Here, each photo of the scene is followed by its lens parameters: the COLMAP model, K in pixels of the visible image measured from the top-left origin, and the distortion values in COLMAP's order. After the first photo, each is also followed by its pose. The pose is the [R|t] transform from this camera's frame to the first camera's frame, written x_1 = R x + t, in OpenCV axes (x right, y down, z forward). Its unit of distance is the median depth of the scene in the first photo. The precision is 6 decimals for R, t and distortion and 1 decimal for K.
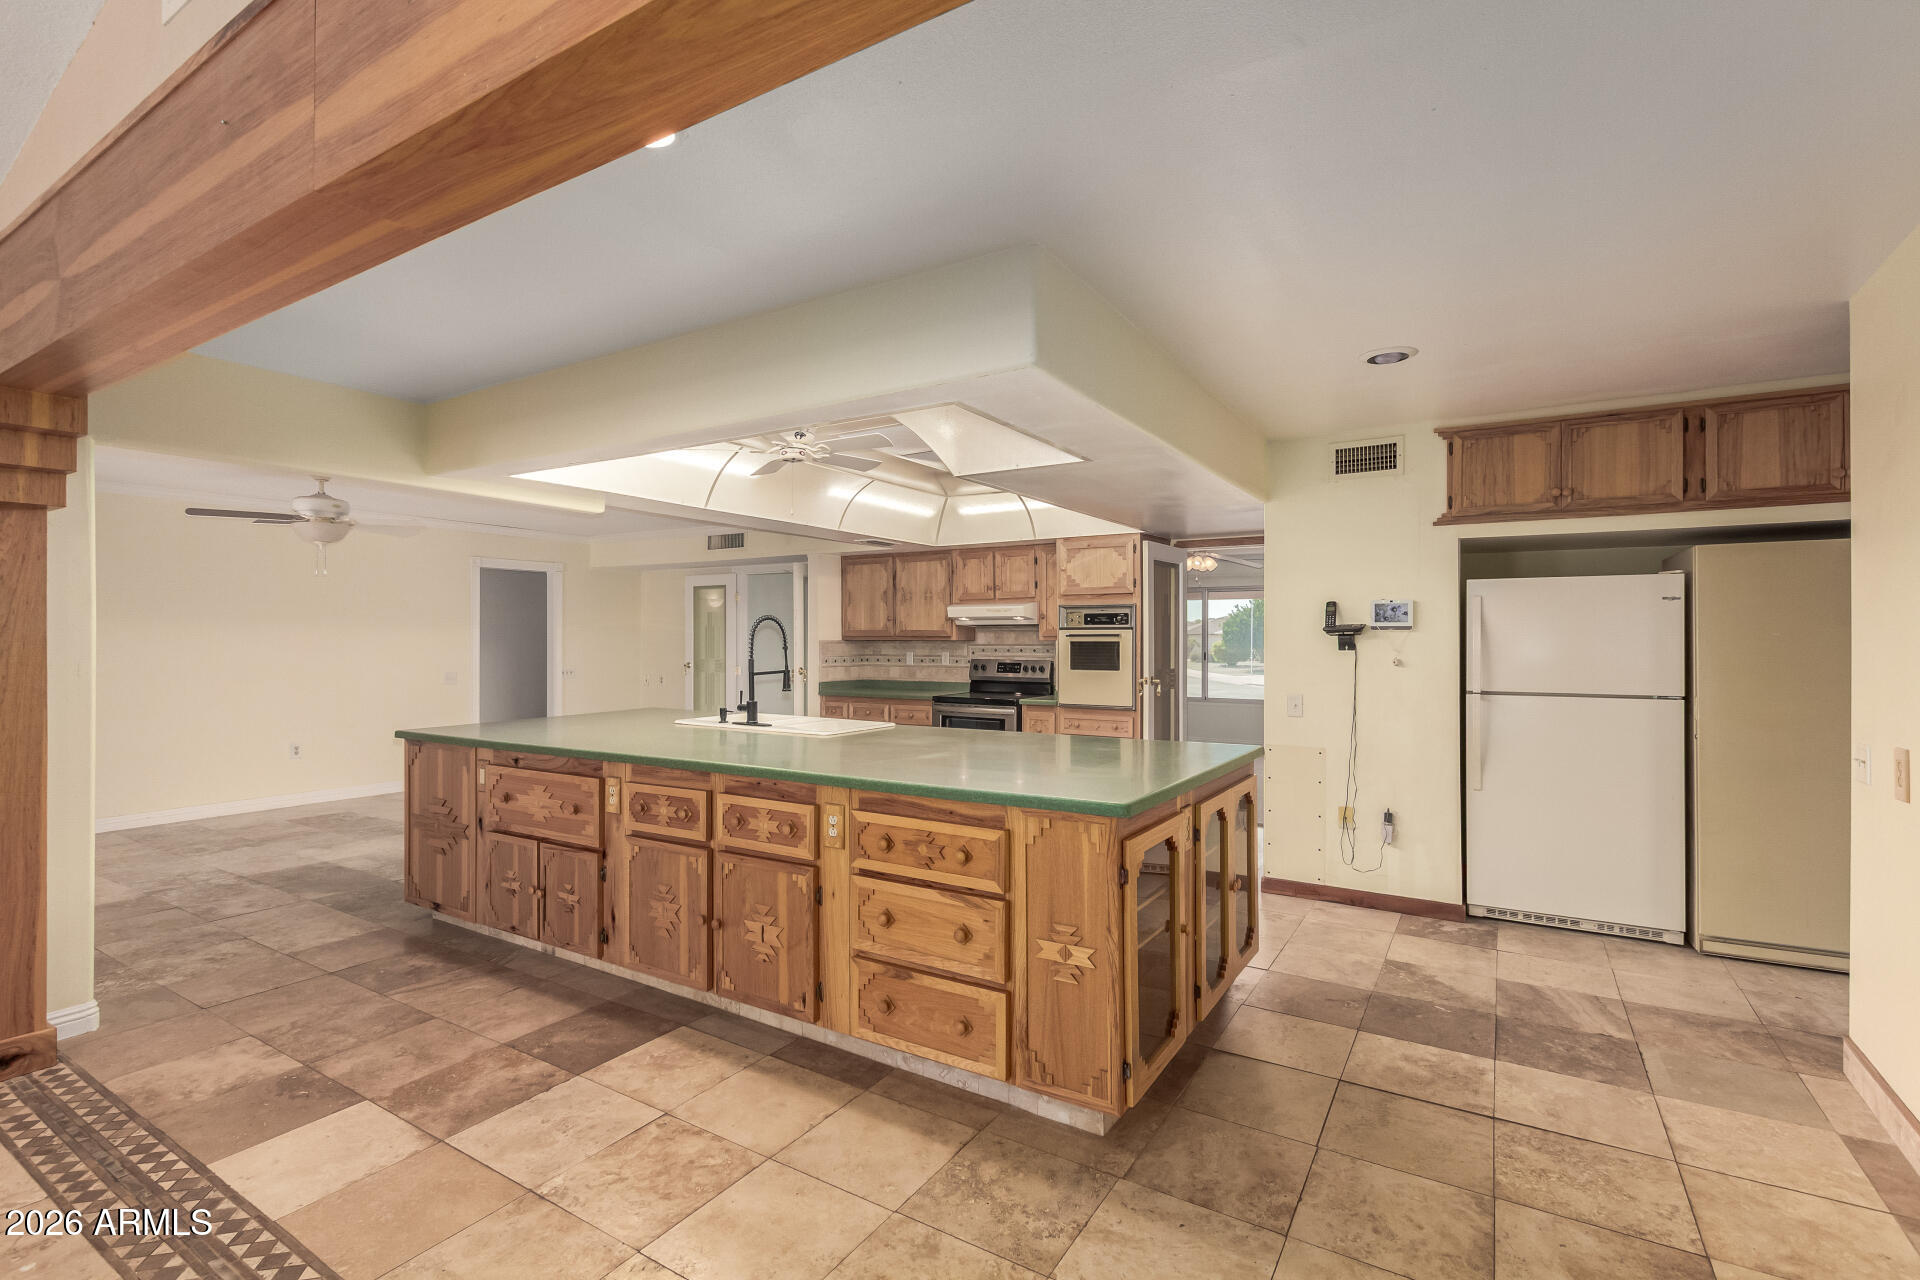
lens RADIAL K [[883.8, 0, 955.7], [0, 883.8, 637.8], [0, 0, 1]] dist [0.005235, -0.002028]
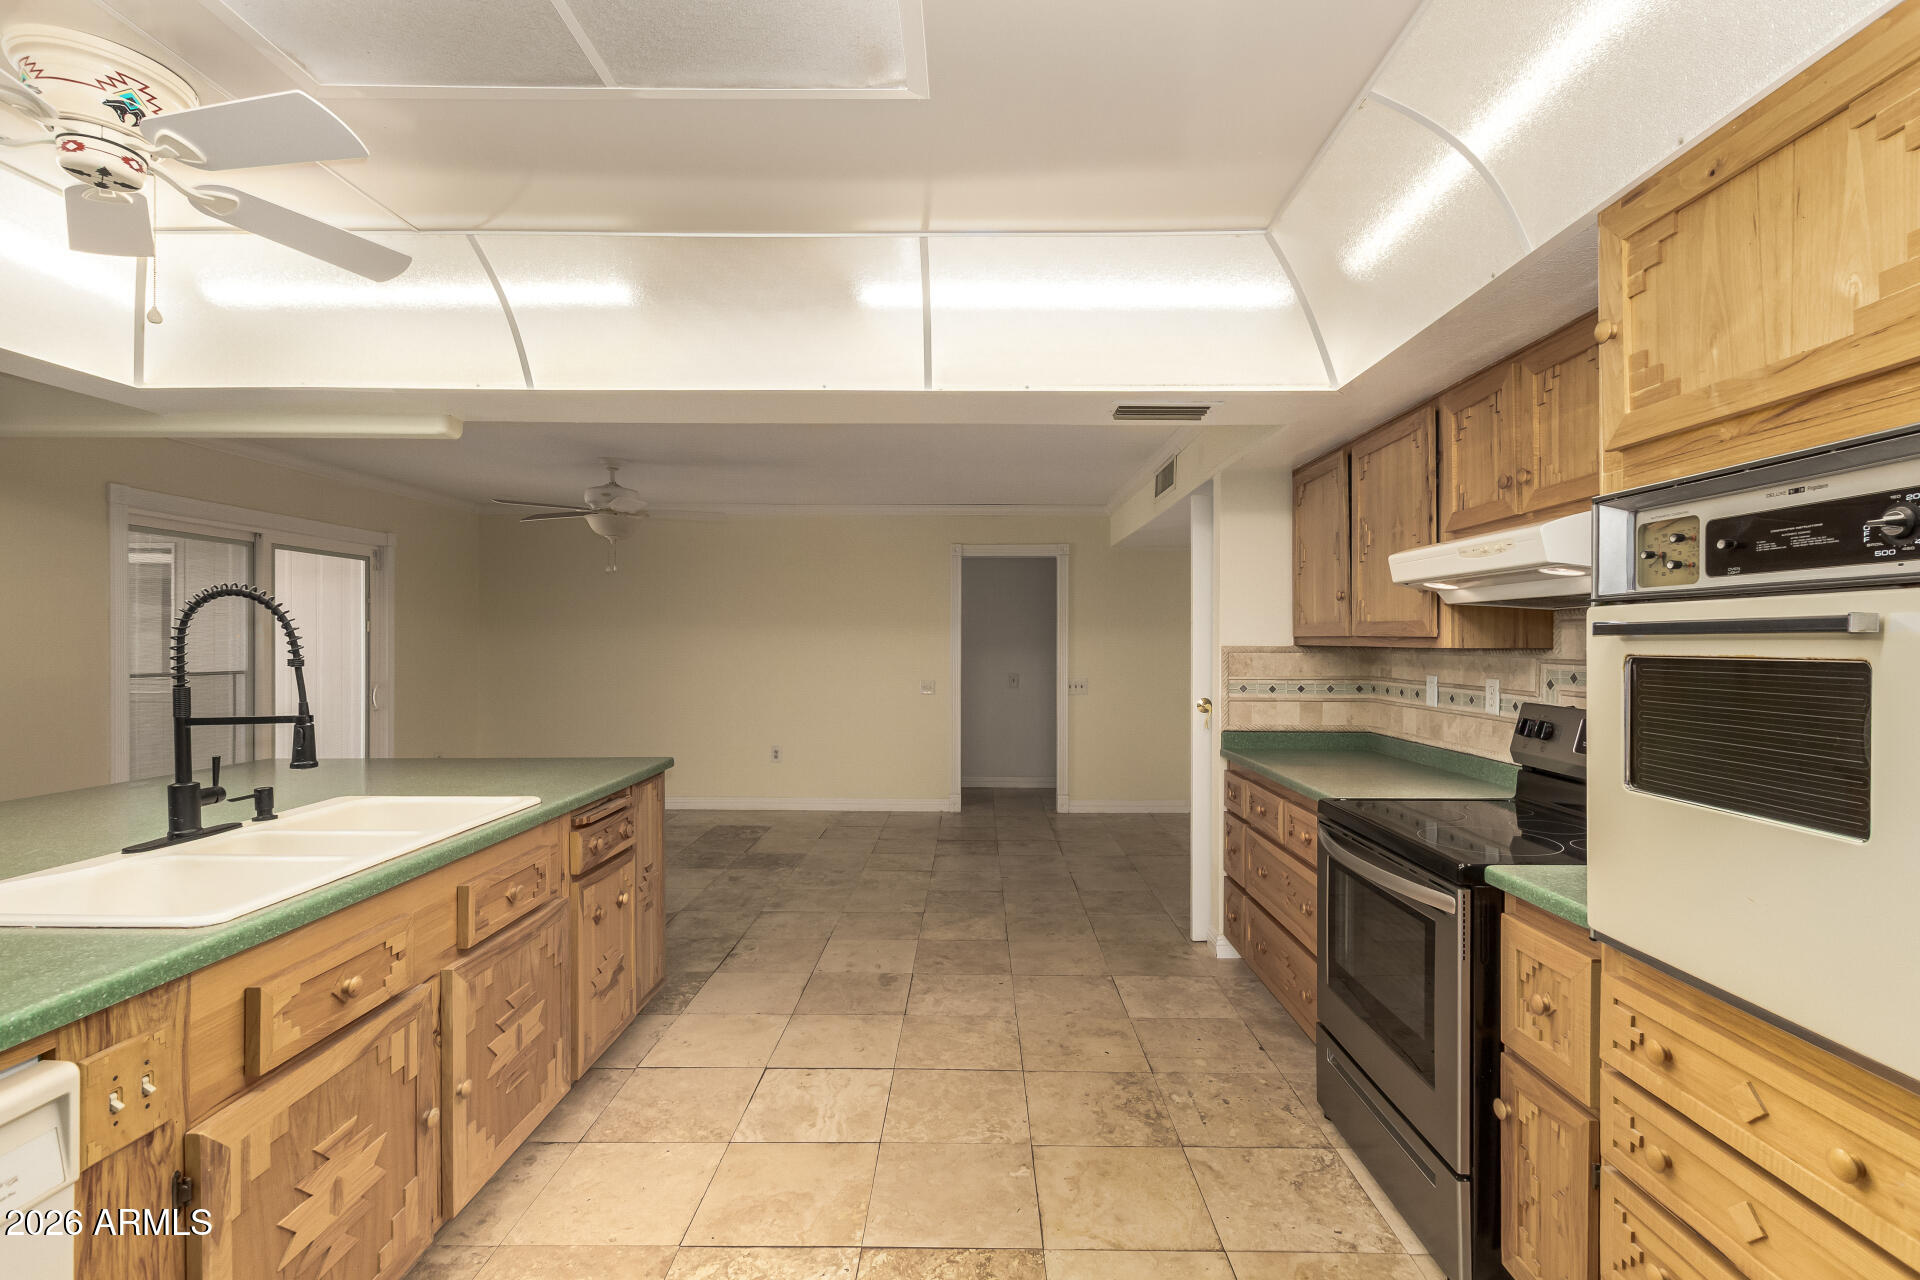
lens RADIAL K [[883.8, 0, 959.5], [0, 883.8, 637.3], [0, 0, 1]] dist [0.005235, -0.002028]
pose [[0.508118, -0.002444, -0.861284, 0.203770], [-0.001539, 0.999992, -0.003746, 0.000175], [0.861286, 0.003229, 0.508110, 0.656179]]
